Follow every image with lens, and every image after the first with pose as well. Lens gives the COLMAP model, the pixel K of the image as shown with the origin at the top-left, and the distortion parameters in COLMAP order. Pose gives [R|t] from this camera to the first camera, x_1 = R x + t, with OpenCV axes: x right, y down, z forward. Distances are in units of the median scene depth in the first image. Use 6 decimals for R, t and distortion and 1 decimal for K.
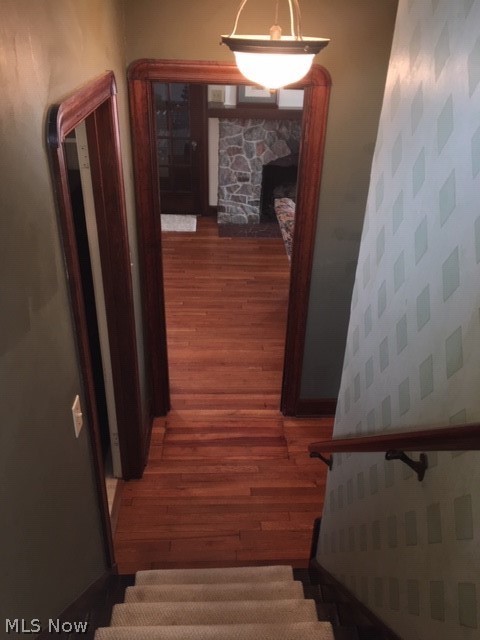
lens RADIAL K [[546.5, 0, 241.3], [0, 546.5, 319.9], [0, 0, 1]] dist [0.073452, -0.095929]
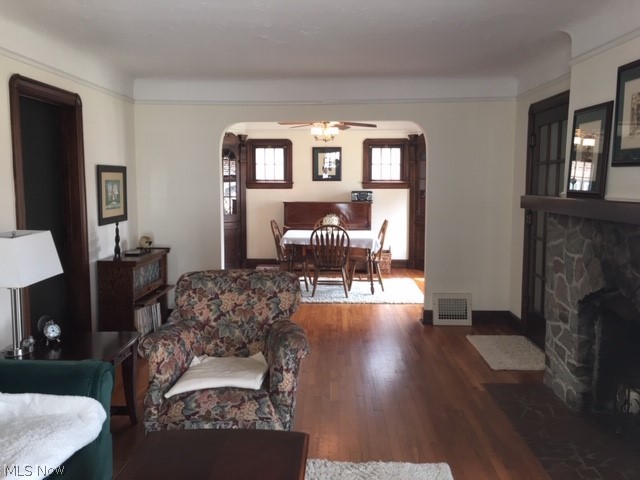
lens RADIAL K [[546.5, 0, 318.3], [0, 546.5, 233.4], [0, 0, 1]] dist [0.073452, -0.095929]
pose [[-0.079750, 0.064167, -0.994747, 0.583861], [-0.501315, 0.859960, 0.095663, -0.262939], [0.861582, 0.506311, -0.036414, 0.774111]]
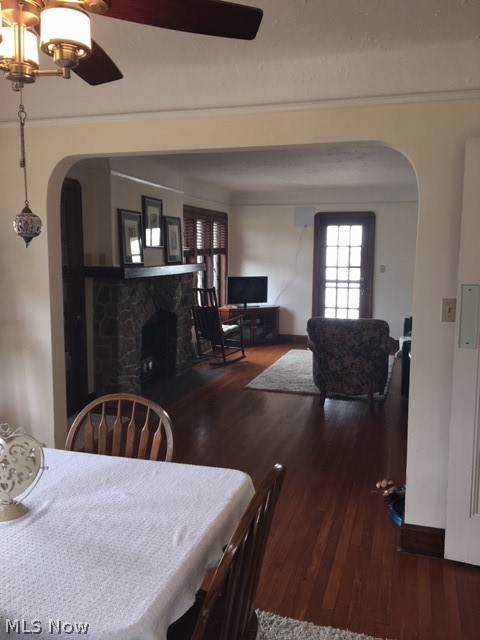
lens RADIAL K [[546.5, 0, 242.2], [0, 546.5, 320.7], [0, 0, 1]] dist [0.073452, -0.095929]
pose [[0.338528, -0.146552, 0.929474, -0.729066], [0.471157, 0.881446, -0.032623, -0.186290], [-0.814500, 0.448972, 0.367443, 0.540106]]
